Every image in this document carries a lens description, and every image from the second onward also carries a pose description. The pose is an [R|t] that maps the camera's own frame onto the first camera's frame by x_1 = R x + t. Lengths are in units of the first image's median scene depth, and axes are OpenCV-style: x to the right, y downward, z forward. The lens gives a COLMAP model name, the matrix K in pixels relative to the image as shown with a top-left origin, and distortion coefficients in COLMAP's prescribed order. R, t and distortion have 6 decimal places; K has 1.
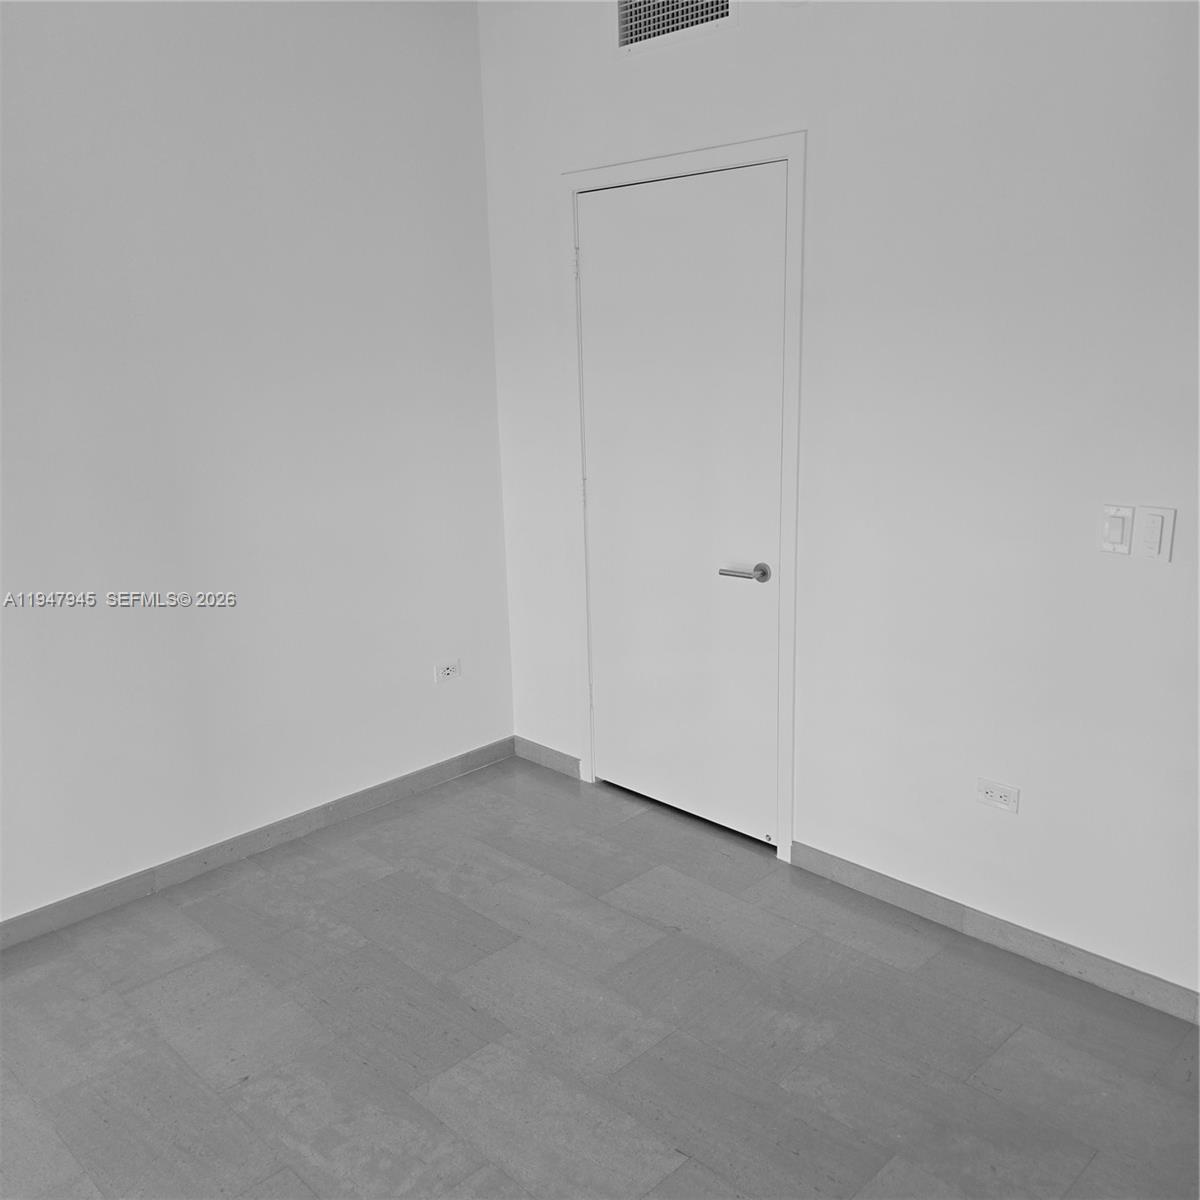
lens RADIAL K [[1073.4, 0, 602.0], [0, 1073.4, 598.9], [0, 0, 1]] dist [0.072653, -0.082067]
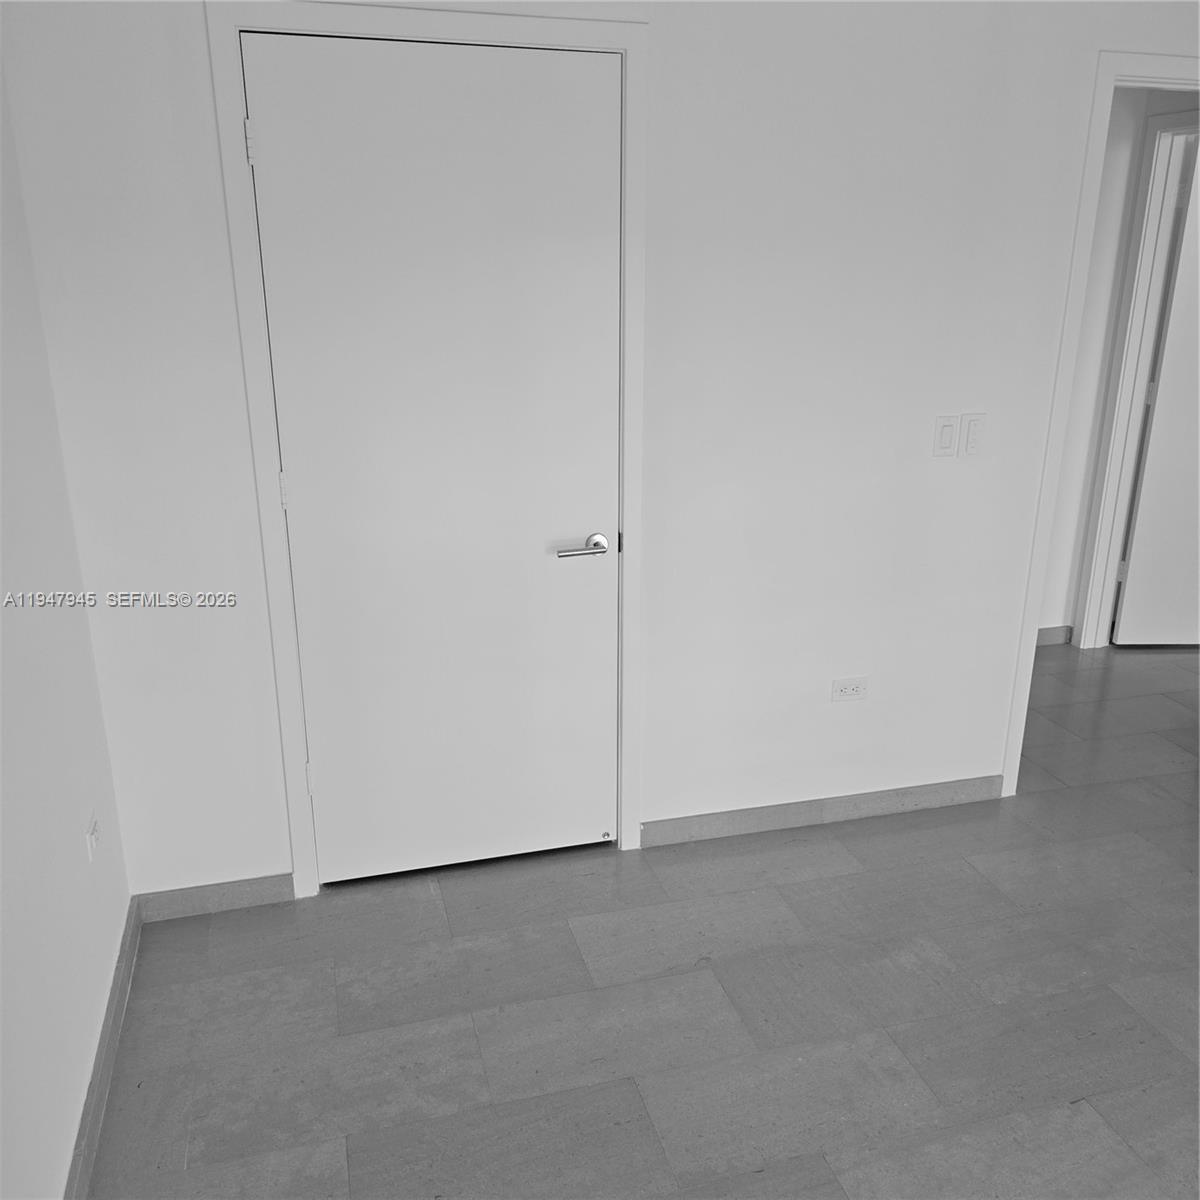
lens RADIAL K [[1073.4, 0, 601.5], [0, 1073.4, 600.7], [0, 0, 1]] dist [0.072653, -0.082067]
pose [[0.489954, -0.239698, 0.838147, -0.582278], [0.197843, 0.966942, 0.160879, -0.118321], [-0.849001, 0.086998, 0.521180, 0.550178]]
